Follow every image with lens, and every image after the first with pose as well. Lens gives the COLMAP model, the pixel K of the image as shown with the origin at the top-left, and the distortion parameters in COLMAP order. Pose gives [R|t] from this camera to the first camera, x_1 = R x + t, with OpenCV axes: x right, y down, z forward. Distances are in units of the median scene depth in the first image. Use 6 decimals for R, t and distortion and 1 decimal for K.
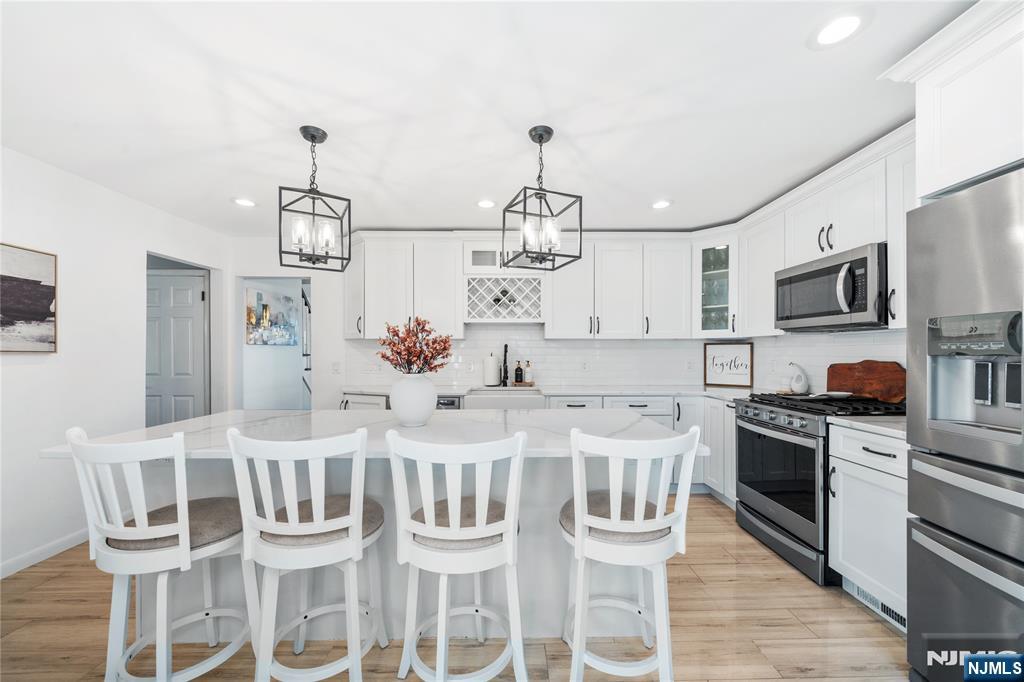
lens RADIAL K [[380.0, 0, 517.2], [0, 380.0, 345.3], [0, 0, 1]] dist [-0.001857, -0.000398]
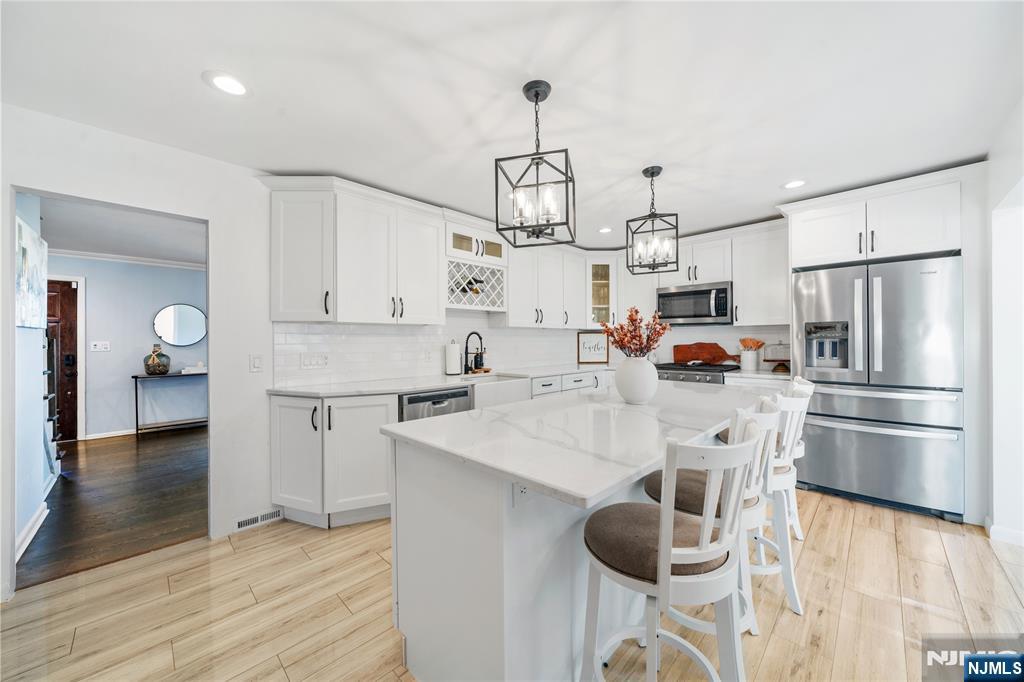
lens RADIAL K [[380.0, 0, 505.1], [0, 380.0, 341.4], [0, 0, 1]] dist [-0.001857, -0.000398]
pose [[0.724185, -0.007467, 0.689565, -0.685034], [-0.007186, 0.999805, 0.018374, 0.004321], [-0.689568, -0.018261, 0.723991, 0.217906]]
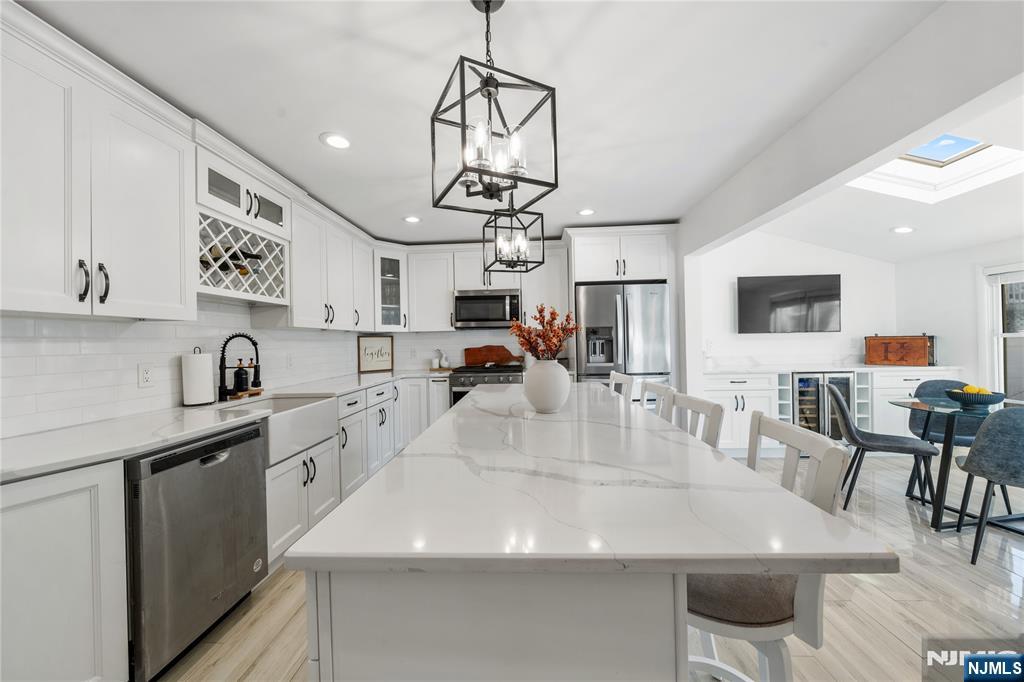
lens RADIAL K [[380.0, 0, 515.5], [0, 380.0, 339.2], [0, 0, 1]] dist [-0.001857, -0.000398]
pose [[0.057094, 0.004850, 0.998357, -0.663024], [0.001348, 0.999987, -0.004935, 0.011433], [-0.998368, 0.001627, 0.057087, 0.510888]]
